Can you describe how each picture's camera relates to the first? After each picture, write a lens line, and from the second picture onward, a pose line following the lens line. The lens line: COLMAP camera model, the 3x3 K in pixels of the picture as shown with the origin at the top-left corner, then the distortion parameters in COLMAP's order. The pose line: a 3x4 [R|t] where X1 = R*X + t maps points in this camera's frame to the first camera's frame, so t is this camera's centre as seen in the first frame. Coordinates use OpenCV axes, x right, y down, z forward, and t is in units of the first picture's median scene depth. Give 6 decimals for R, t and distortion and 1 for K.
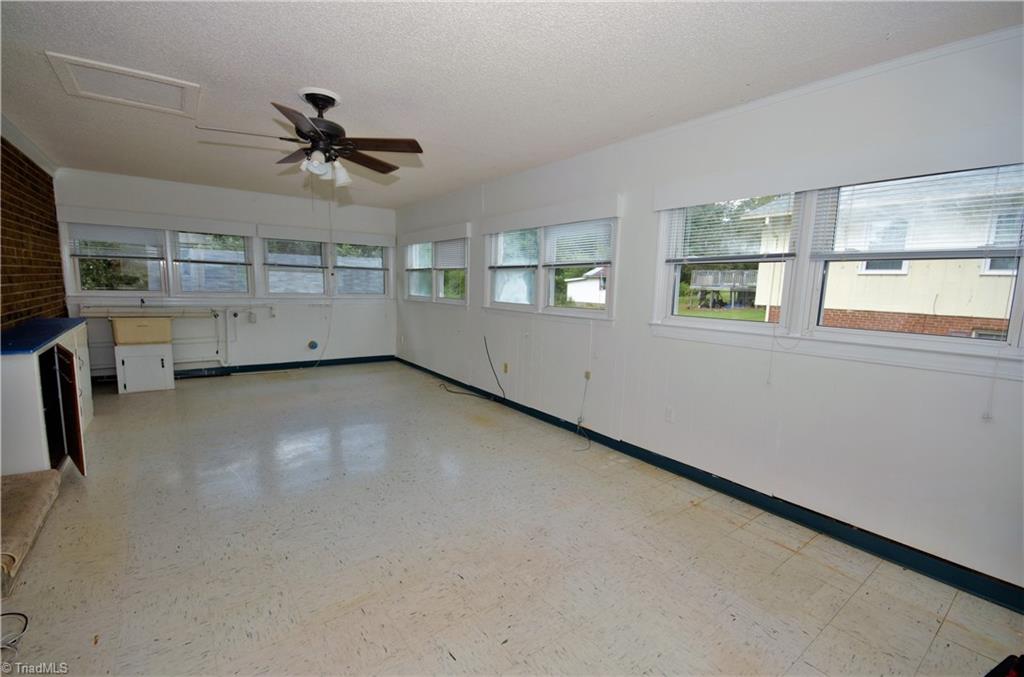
lens RADIAL K [[449.3, 0, 510.8], [0, 449.3, 341.6], [0, 0, 1]] dist [-0.000445, -0.006452]
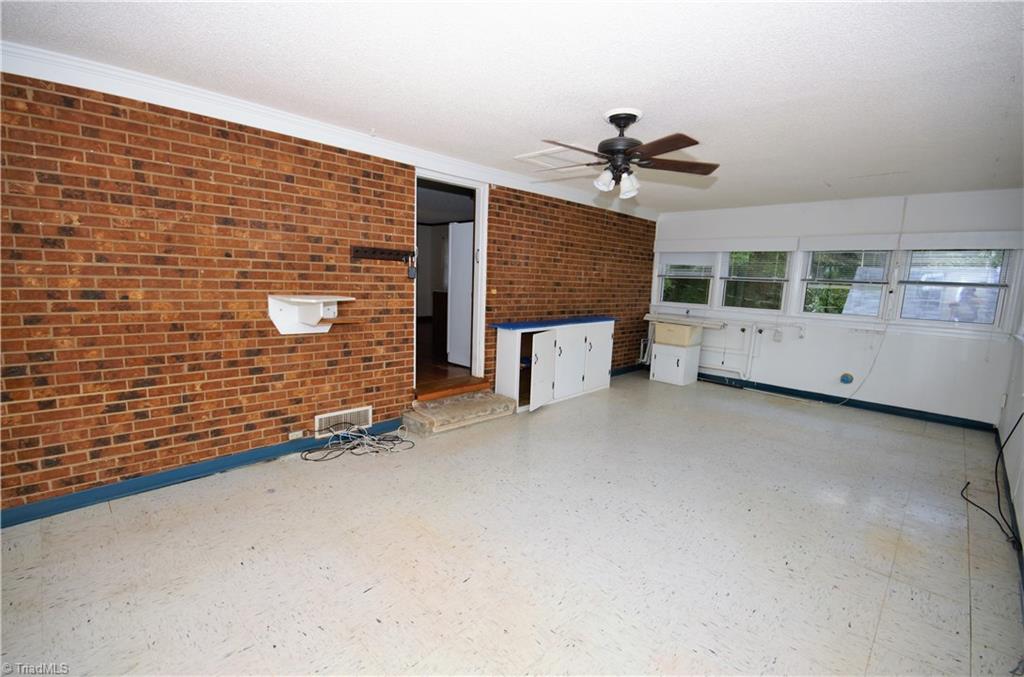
lens RADIAL K [[449.3, 0, 506.8], [0, 449.3, 341.7], [0, 0, 1]] dist [-0.000445, -0.006452]
pose [[0.144245, 0.111887, -0.983196, 0.312274], [-0.158667, 0.983346, 0.088626, -0.038986], [0.976738, 0.143217, 0.159596, 0.321296]]
